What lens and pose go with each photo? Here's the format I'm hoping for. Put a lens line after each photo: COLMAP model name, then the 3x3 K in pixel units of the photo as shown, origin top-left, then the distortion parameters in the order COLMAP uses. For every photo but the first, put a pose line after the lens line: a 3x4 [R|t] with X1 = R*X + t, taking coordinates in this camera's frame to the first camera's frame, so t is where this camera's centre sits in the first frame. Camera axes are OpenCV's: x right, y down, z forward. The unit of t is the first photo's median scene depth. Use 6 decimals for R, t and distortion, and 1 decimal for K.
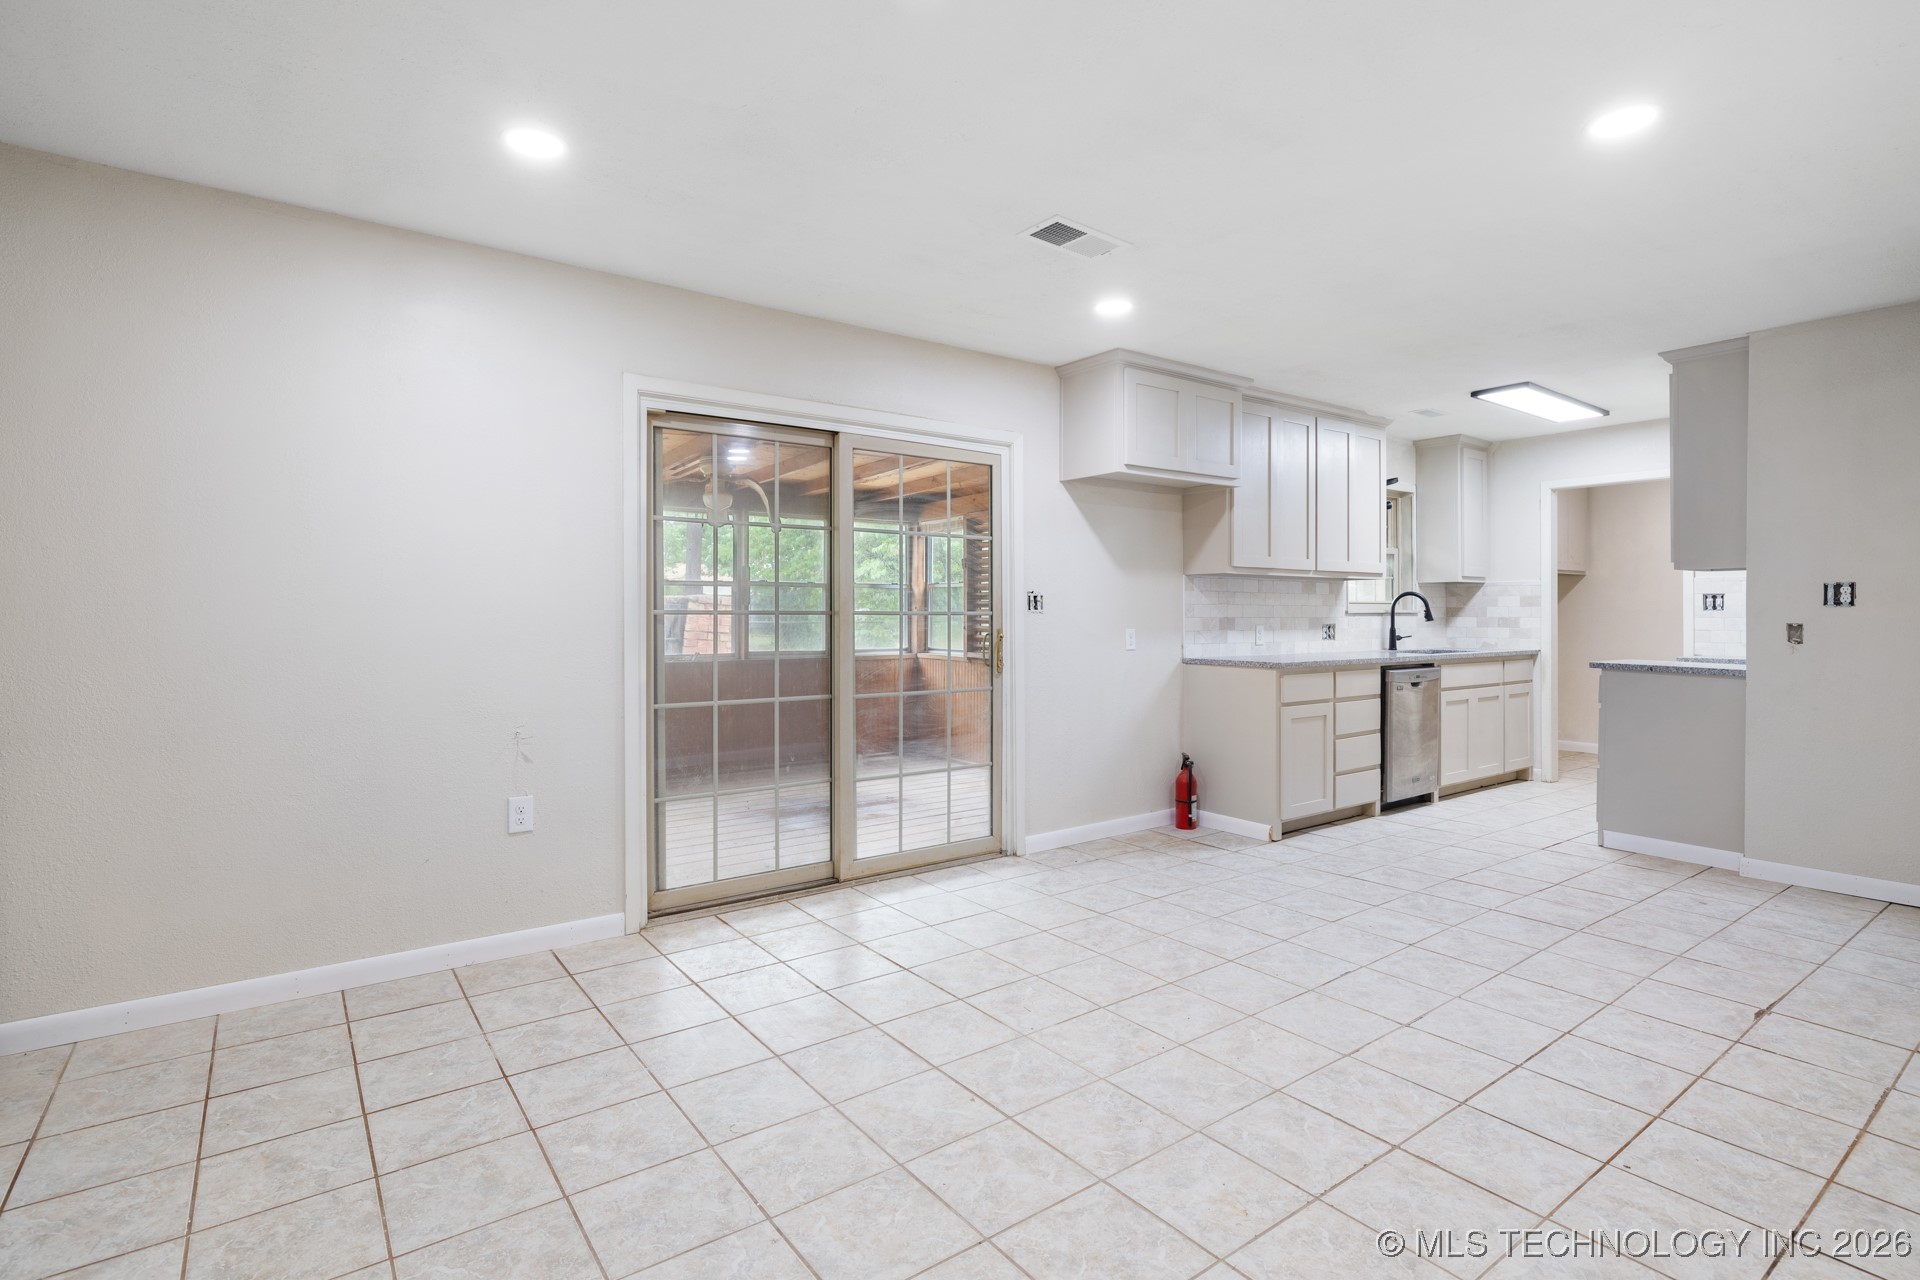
lens RADIAL K [[927.0, 0, 969.6], [0, 927.0, 608.5], [0, 0, 1]] dist [-0.003794, 0.000010]
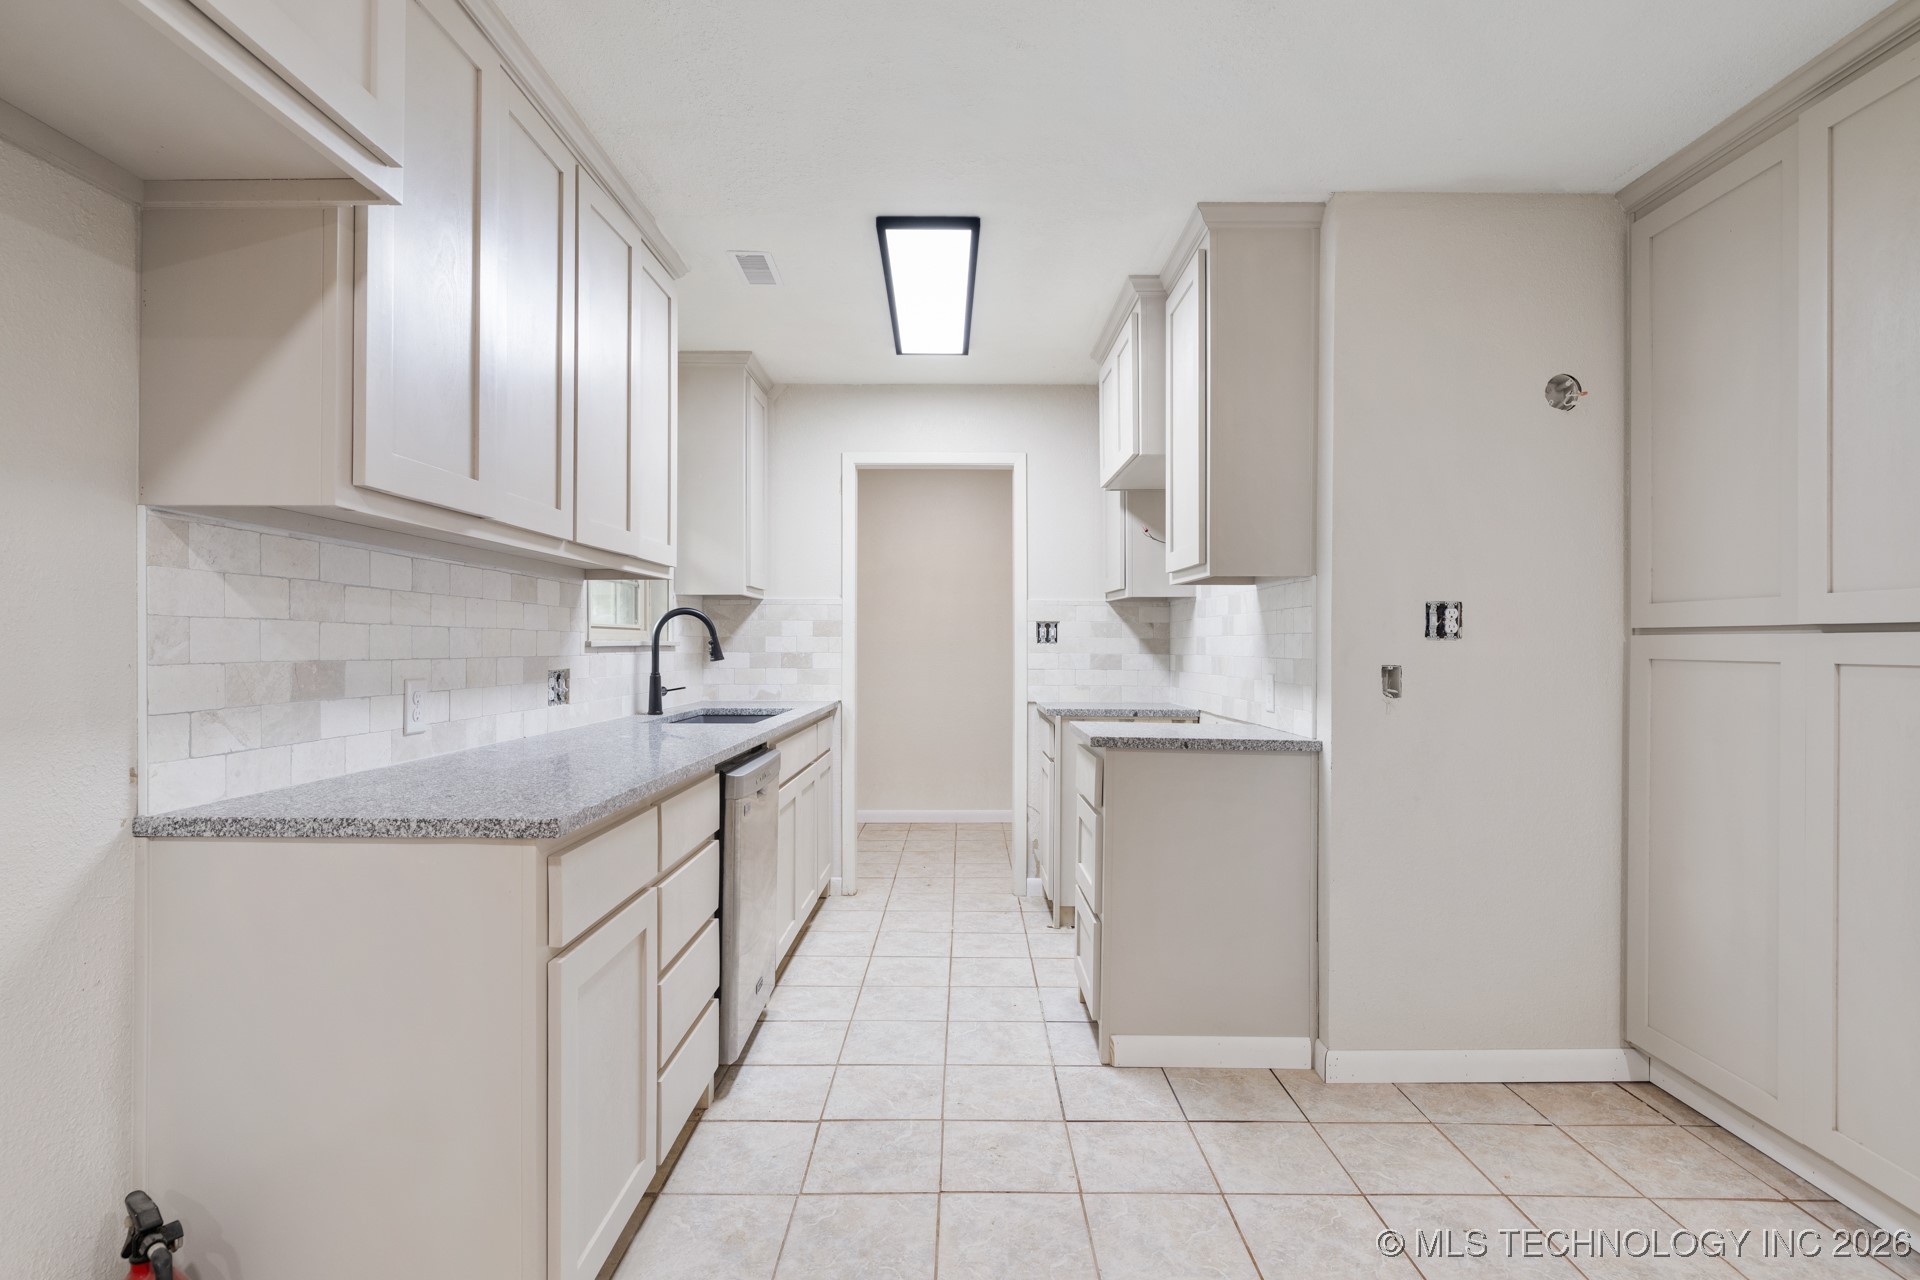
lens RADIAL K [[927.0, 0, 964.2], [0, 927.0, 641.3], [0, 0, 1]] dist [-0.003794, 0.000010]
pose [[0.597316, 0.004509, 0.801993, 0.154631], [-0.006558, 0.999978, -0.000738, 0.001592], [-0.801979, -0.004819, 0.597333, 0.631540]]
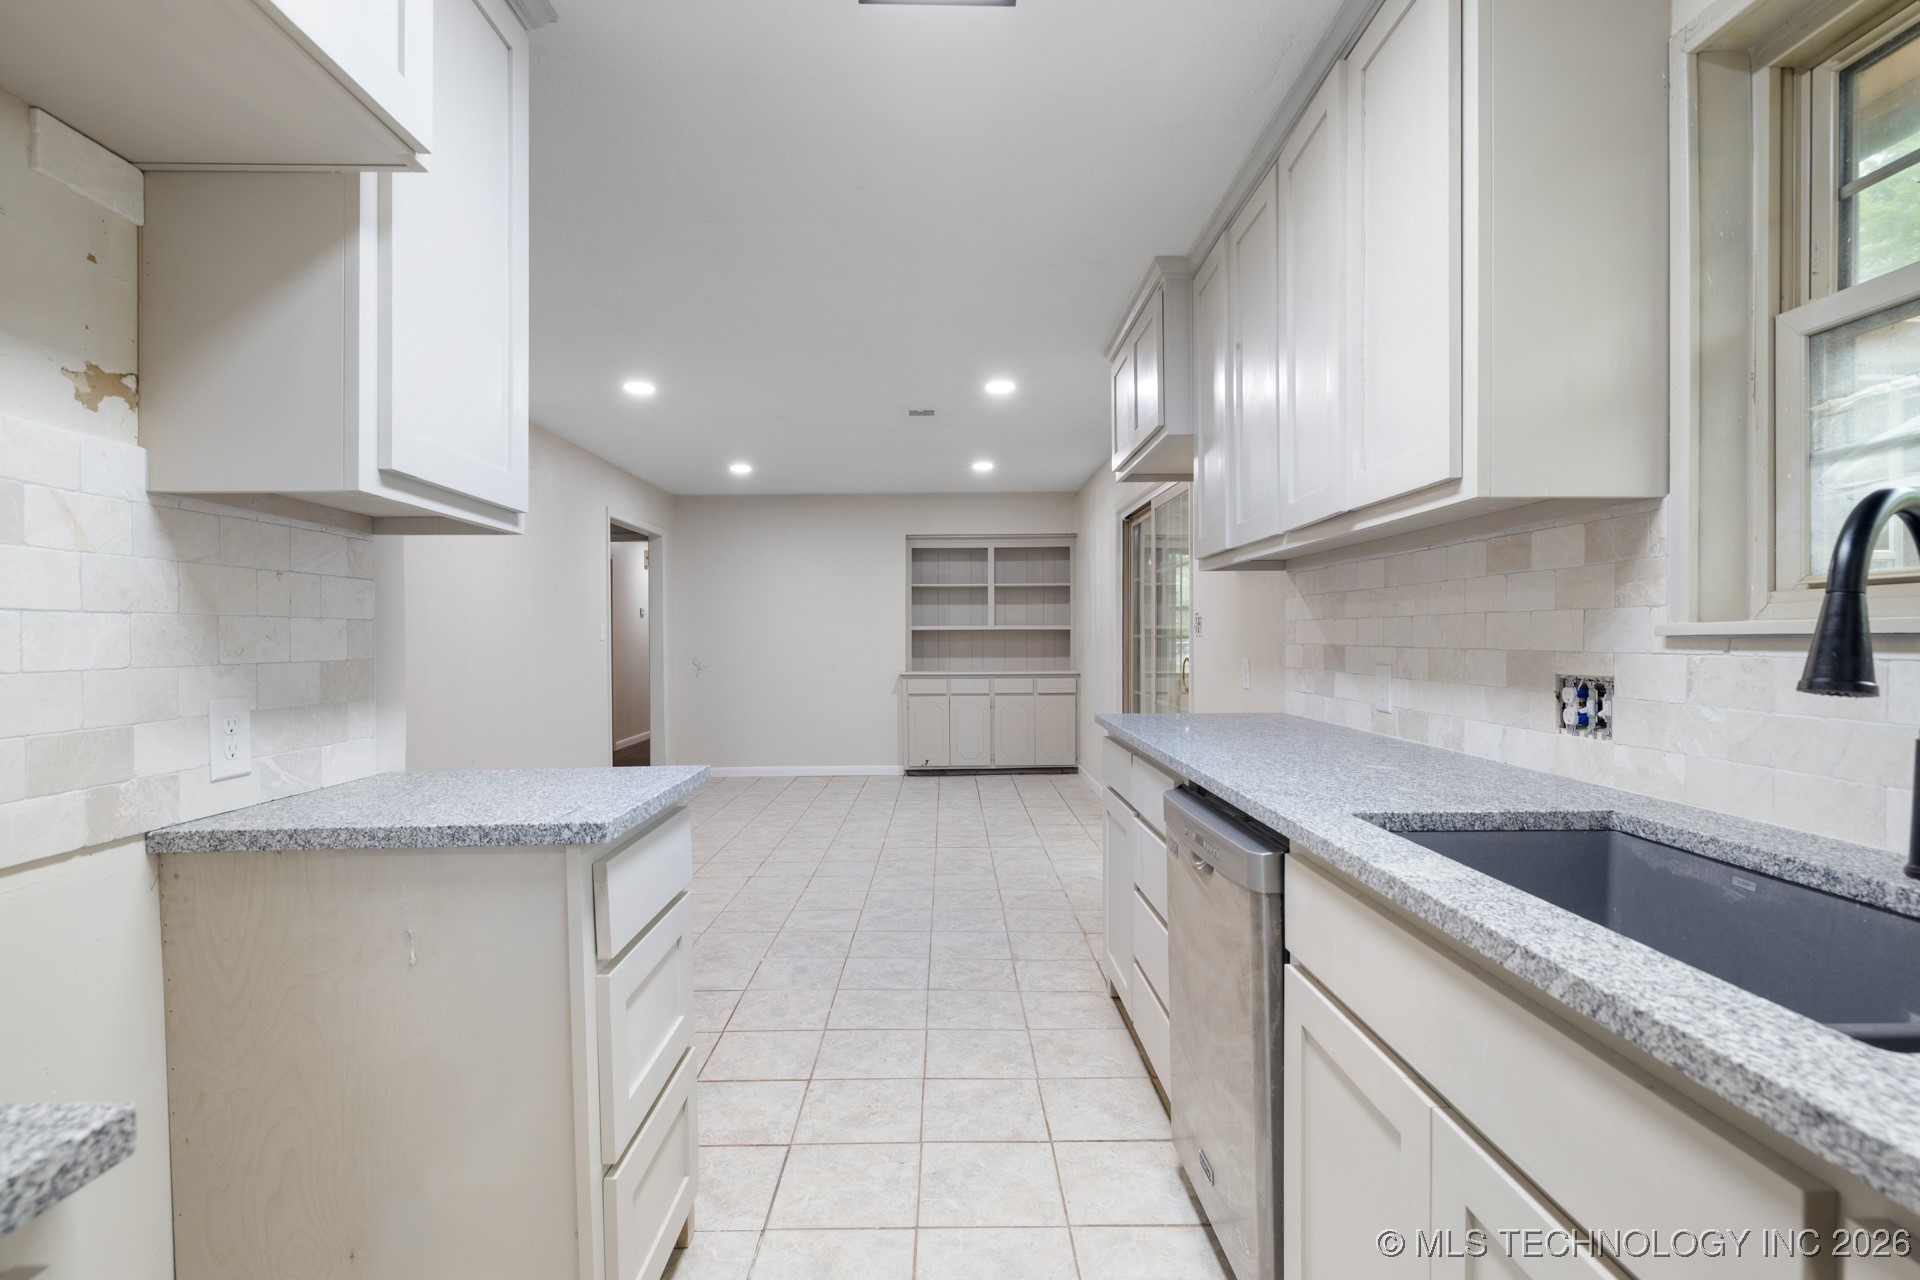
lens RADIAL K [[927.0, 0, 954.5], [0, 927.0, 641.7], [0, 0, 1]] dist [-0.003794, 0.000010]
pose [[-0.592080, 0.007737, -0.805842, 0.800029], [0.010276, 0.999945, 0.002050, 0.004862], [0.805814, -0.007067, -0.592127, 1.140231]]
